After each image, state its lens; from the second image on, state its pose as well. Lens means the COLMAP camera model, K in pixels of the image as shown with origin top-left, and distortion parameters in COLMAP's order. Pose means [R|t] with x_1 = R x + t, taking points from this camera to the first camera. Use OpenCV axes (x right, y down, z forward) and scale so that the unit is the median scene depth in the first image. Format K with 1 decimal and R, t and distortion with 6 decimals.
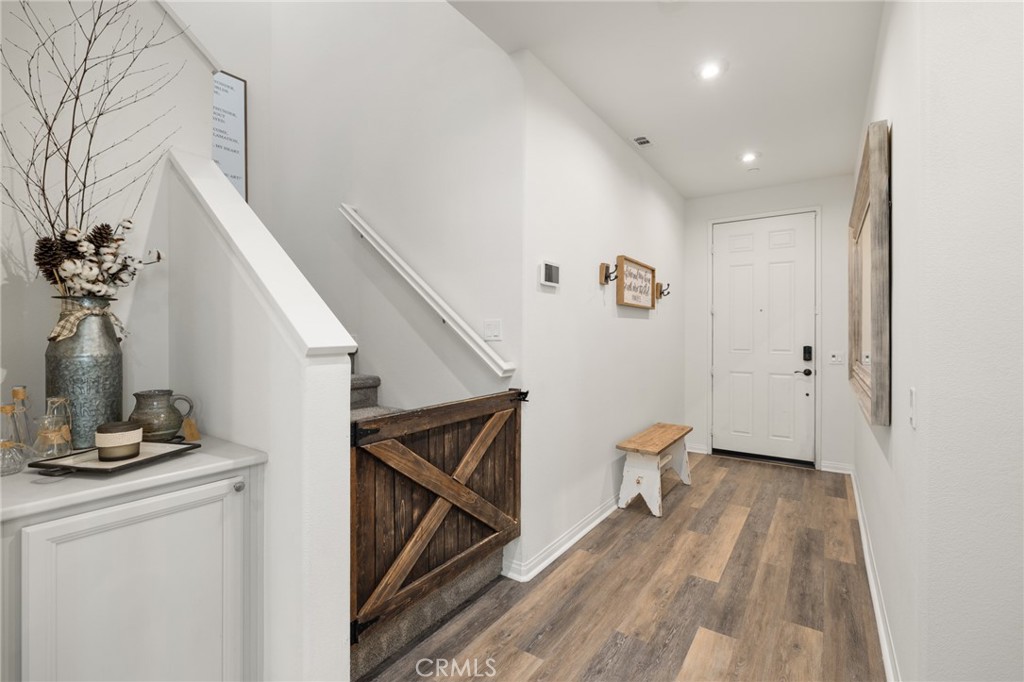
lens RADIAL K [[451.3, 0, 512.0], [0, 451.3, 341.0], [0, 0, 1]] dist [-0.000928, -0.000052]
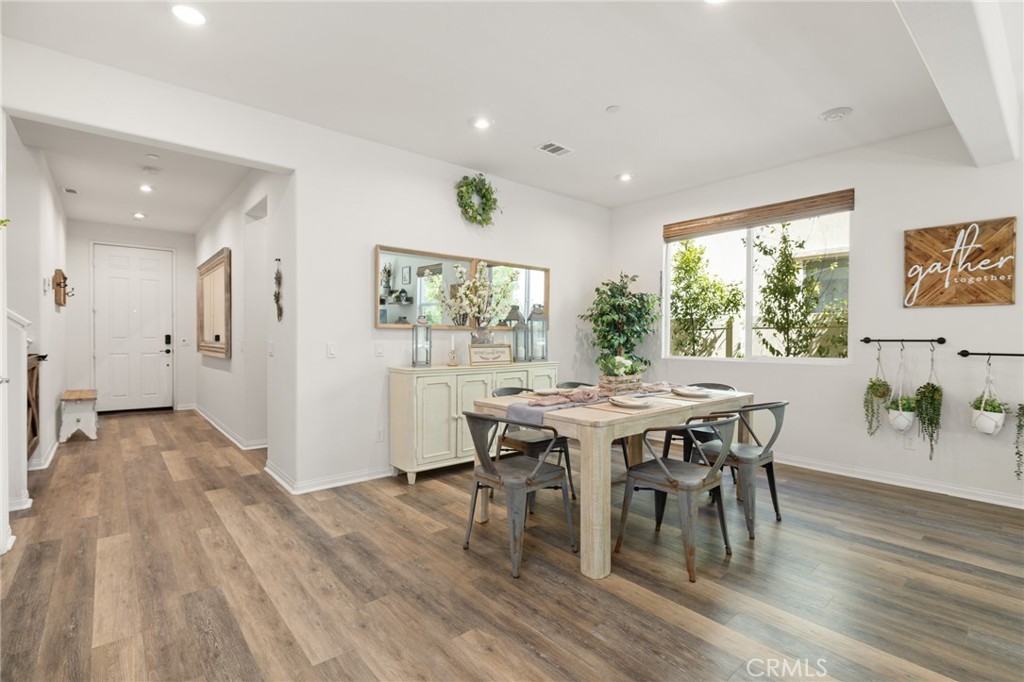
lens RADIAL K [[474.3, 0, 511.8], [0, 474.3, 343.2], [0, 0, 1]] dist [-0.002835, -0.000326]
pose [[0.252976, -0.008542, 0.967435, -0.791206], [0.004843, 0.999960, 0.007563, 0.040991], [-0.967460, 0.002772, 0.253008, -0.723325]]
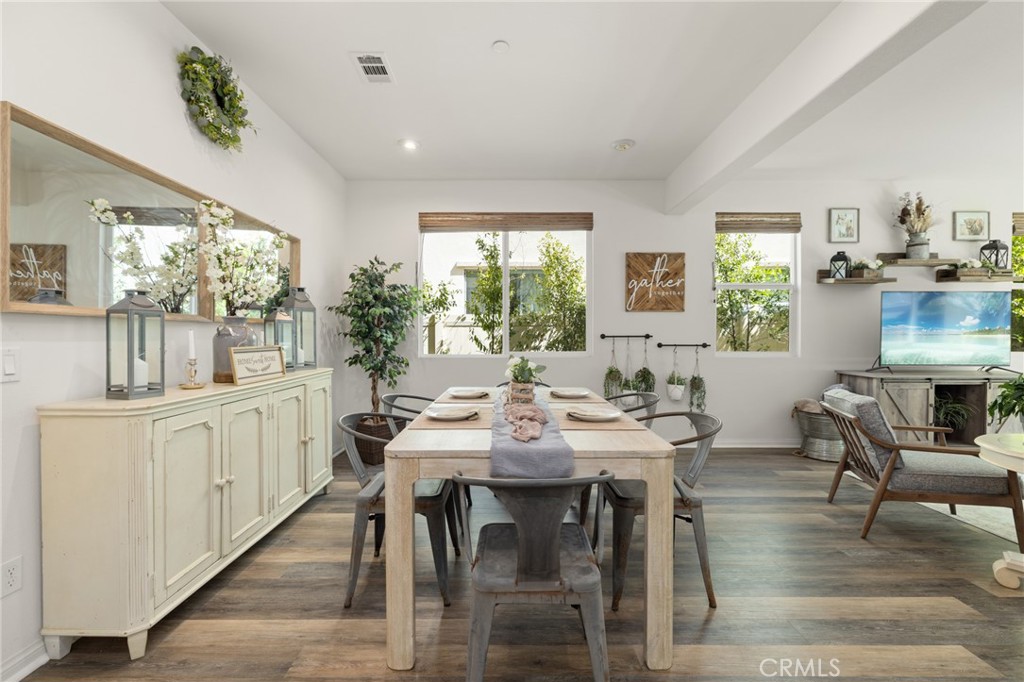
lens RADIAL K [[433.9, 0, 509.8], [0, 433.9, 340.0], [0, 0, 1]] dist [-0.000851, 0.000062]
pose [[-0.567719, -0.004122, 0.823212, -0.413691], [0.010786, 0.999864, 0.012444, 0.038555], [-0.823152, 0.015944, -0.567598, -0.315570]]
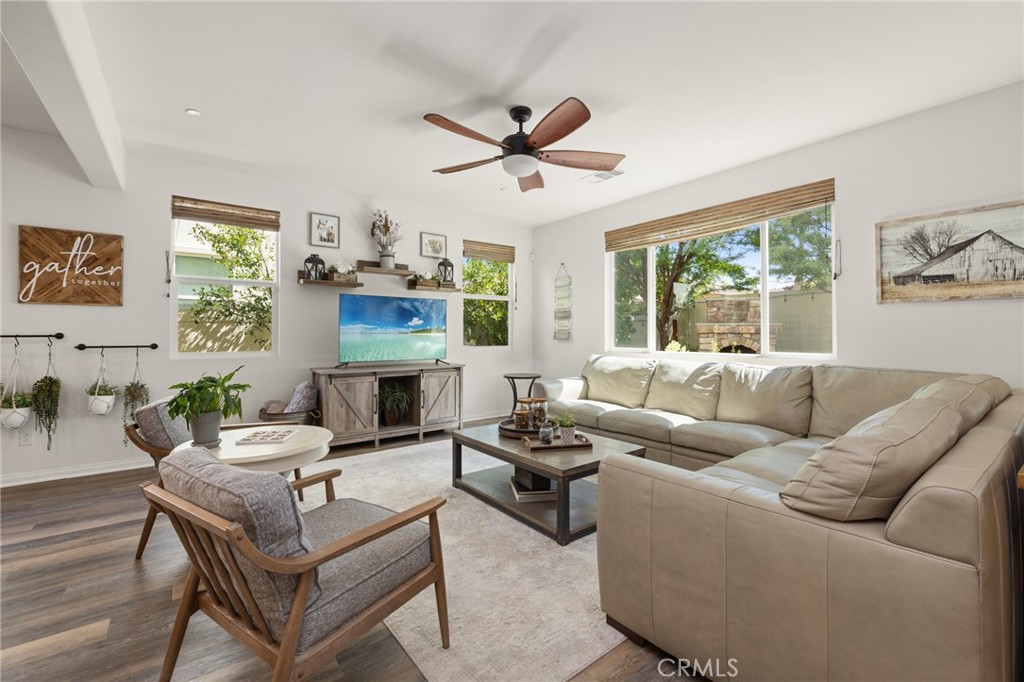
lens RADIAL K [[435.7, 0, 514.5], [0, 435.7, 327.4], [0, 0, 1]] dist [-0.001769, 0.000031]
pose [[-0.952493, 0.008685, 0.304438, -0.873647], [0.007417, 0.999958, -0.005321, 0.041315], [-0.304471, -0.002810, -0.952517, -0.724491]]
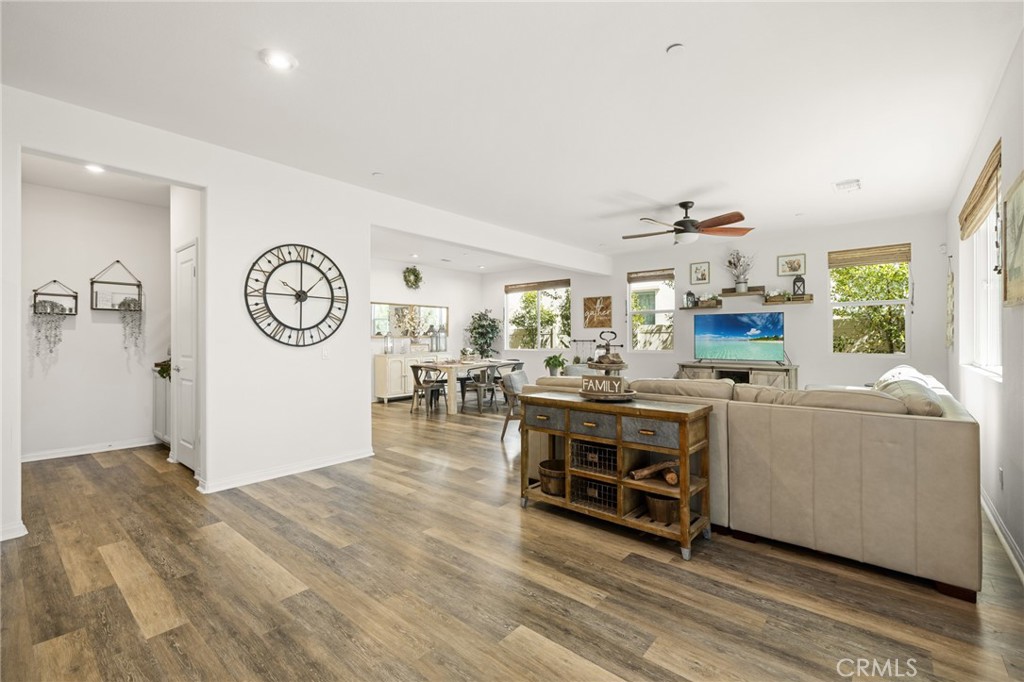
lens RADIAL K [[447.9, 0, 508.5], [0, 447.9, 337.3], [0, 0, 1]] dist [0.000187, -0.000060]
pose [[0.106488, 0.002592, 0.994311, -2.081059], [0.013003, 0.999907, -0.003999, 0.032045], [-0.994229, 0.013355, 0.106444, -1.129594]]
